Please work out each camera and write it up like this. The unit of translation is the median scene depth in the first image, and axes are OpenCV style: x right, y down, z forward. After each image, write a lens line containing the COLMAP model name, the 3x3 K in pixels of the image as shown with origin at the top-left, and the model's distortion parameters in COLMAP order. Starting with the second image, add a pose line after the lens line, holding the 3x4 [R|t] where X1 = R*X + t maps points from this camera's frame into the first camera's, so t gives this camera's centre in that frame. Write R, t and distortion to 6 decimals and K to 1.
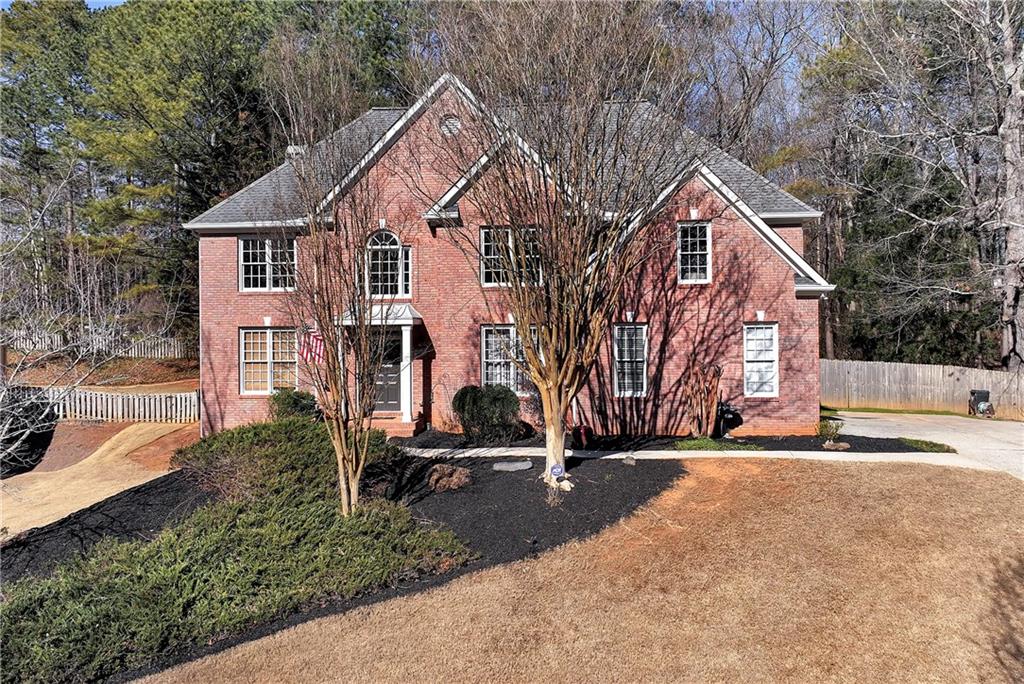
lens RADIAL K [[907.7, 0, 512.0], [0, 907.7, 342.0], [0, 0, 1]] dist [-0.009187, -0.010296]
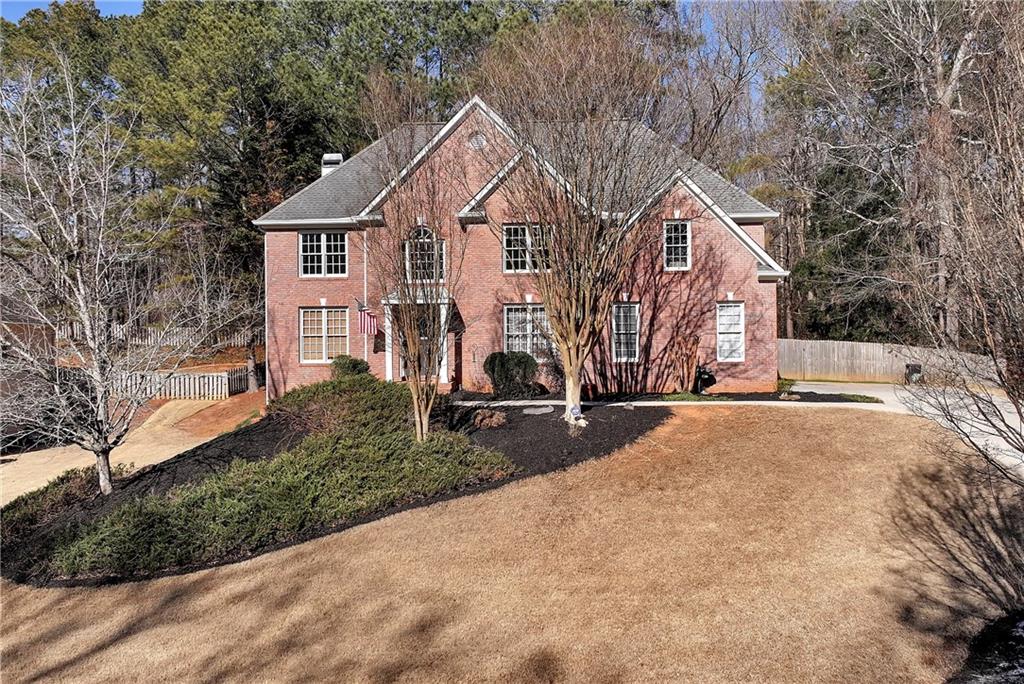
lens RADIAL K [[907.7, 0, 512.0], [0, 907.7, 342.0], [0, 0, 1]] dist [-0.009187, -0.010296]
pose [[0.999431, -0.000570, 0.033716, -0.065807], [0.000548, 1.000000, 0.000646, 0.032315], [-0.033717, -0.000627, 0.999431, -0.228997]]
